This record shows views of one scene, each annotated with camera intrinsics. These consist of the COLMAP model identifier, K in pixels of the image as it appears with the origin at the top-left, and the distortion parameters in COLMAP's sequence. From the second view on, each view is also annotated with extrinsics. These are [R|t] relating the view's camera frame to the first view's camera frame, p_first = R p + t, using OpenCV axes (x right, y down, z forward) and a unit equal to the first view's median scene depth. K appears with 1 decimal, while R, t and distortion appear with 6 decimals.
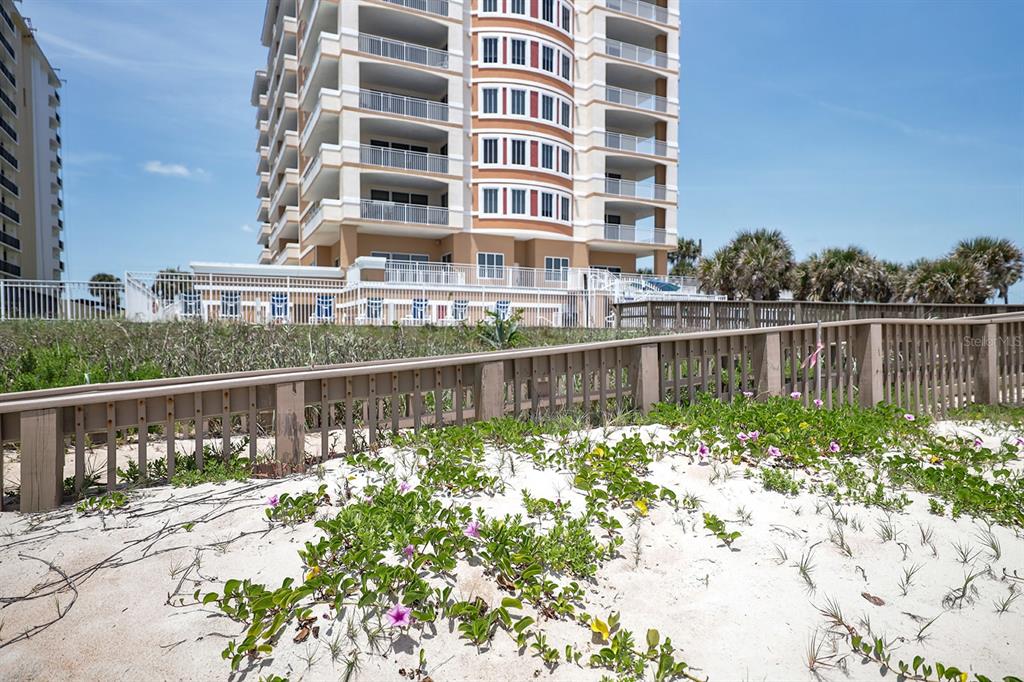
lens RADIAL K [[607.7, 0, 522.7], [0, 607.7, 355.4], [0, 0, 1]] dist [0.025042, 0.000367]
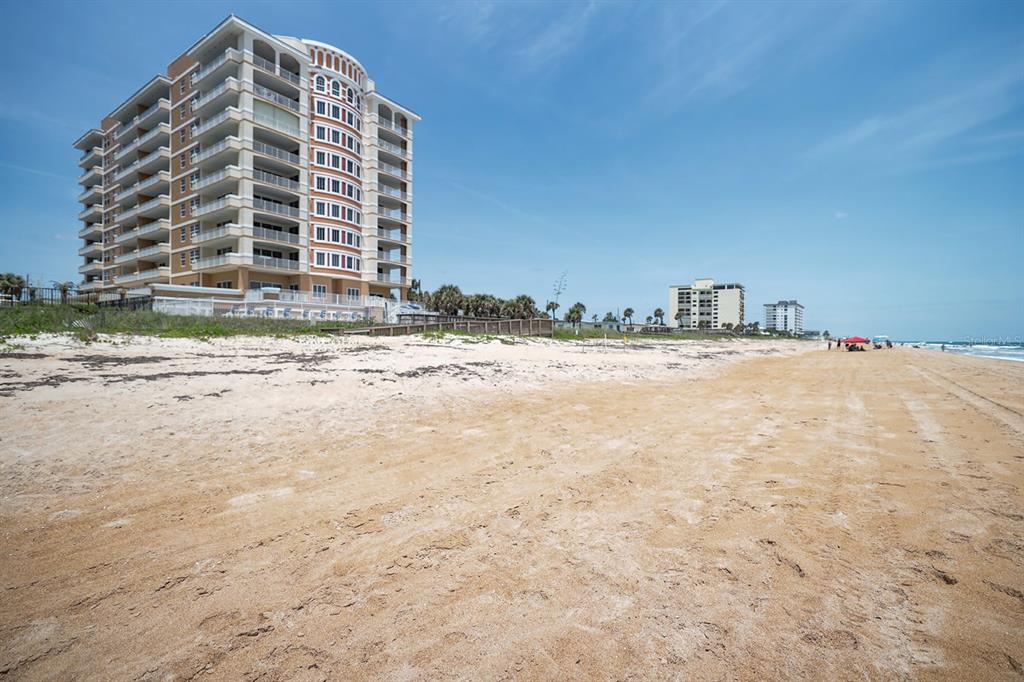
lens RADIAL K [[455.1, 0, 512.0], [0, 455.1, 340.6], [0, 0, 1]] dist [-0.000437, -0.000085]
pose [[0.872331, -0.000141, 0.488916, -0.229356], [0.009611, 0.999812, -0.016860, 0.038326], [-0.488821, 0.019407, 0.872168, -0.564204]]
